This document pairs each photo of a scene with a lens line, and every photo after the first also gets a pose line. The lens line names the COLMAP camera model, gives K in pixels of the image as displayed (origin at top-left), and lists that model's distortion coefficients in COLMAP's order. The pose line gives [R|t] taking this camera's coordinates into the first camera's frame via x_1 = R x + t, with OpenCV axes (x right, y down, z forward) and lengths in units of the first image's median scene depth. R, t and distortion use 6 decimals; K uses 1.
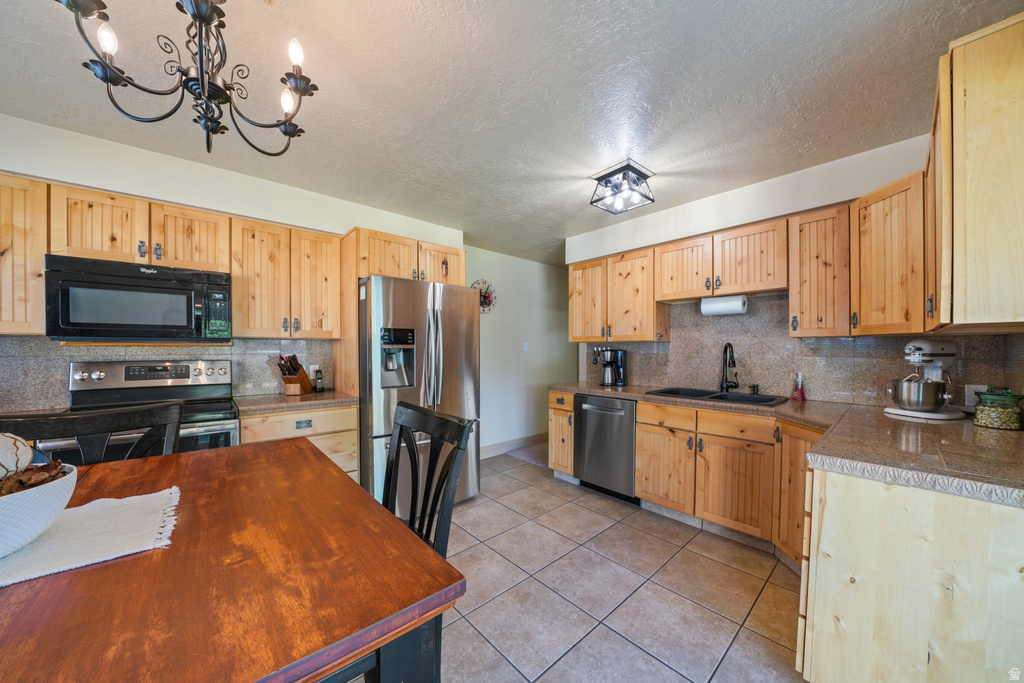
lens RADIAL K [[353.2, 0, 512.0], [0, 353.2, 348.2], [0, 0, 1]] dist [0.000006, -0.000031]
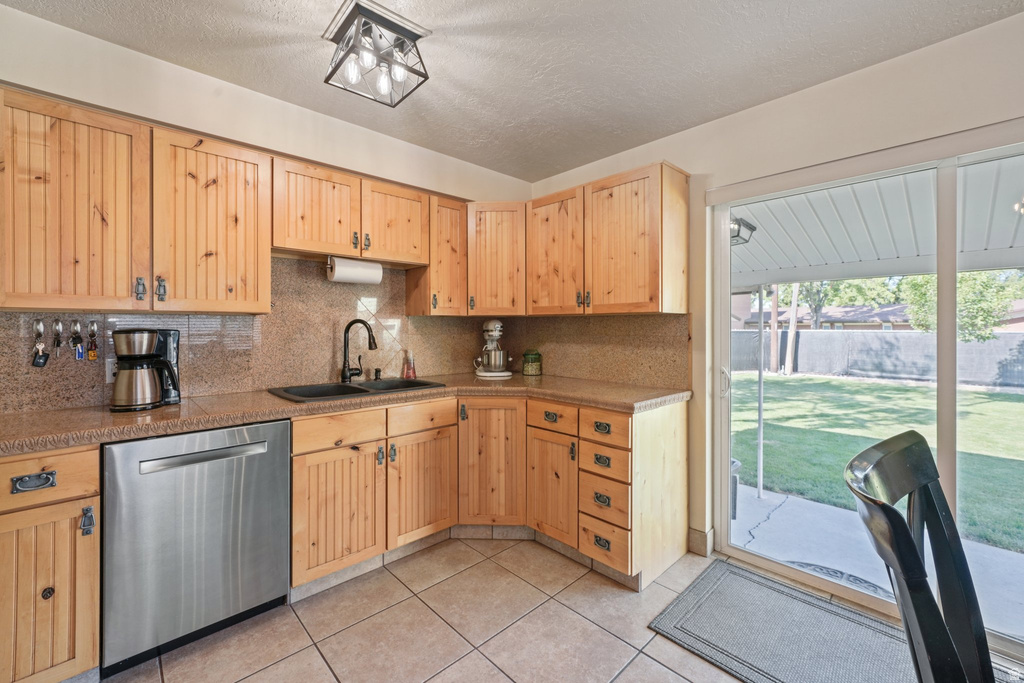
lens RADIAL K [[419.1, 0, 509.8], [0, 419.1, 323.6], [0, 0, 1]] dist [0.001048, 0.000073]
pose [[-0.016822, 0.011026, 0.999798, -0.378514], [0.002676, 0.999936, -0.010983, 0.006214], [-0.999855, 0.002490, -0.016850, 0.761858]]
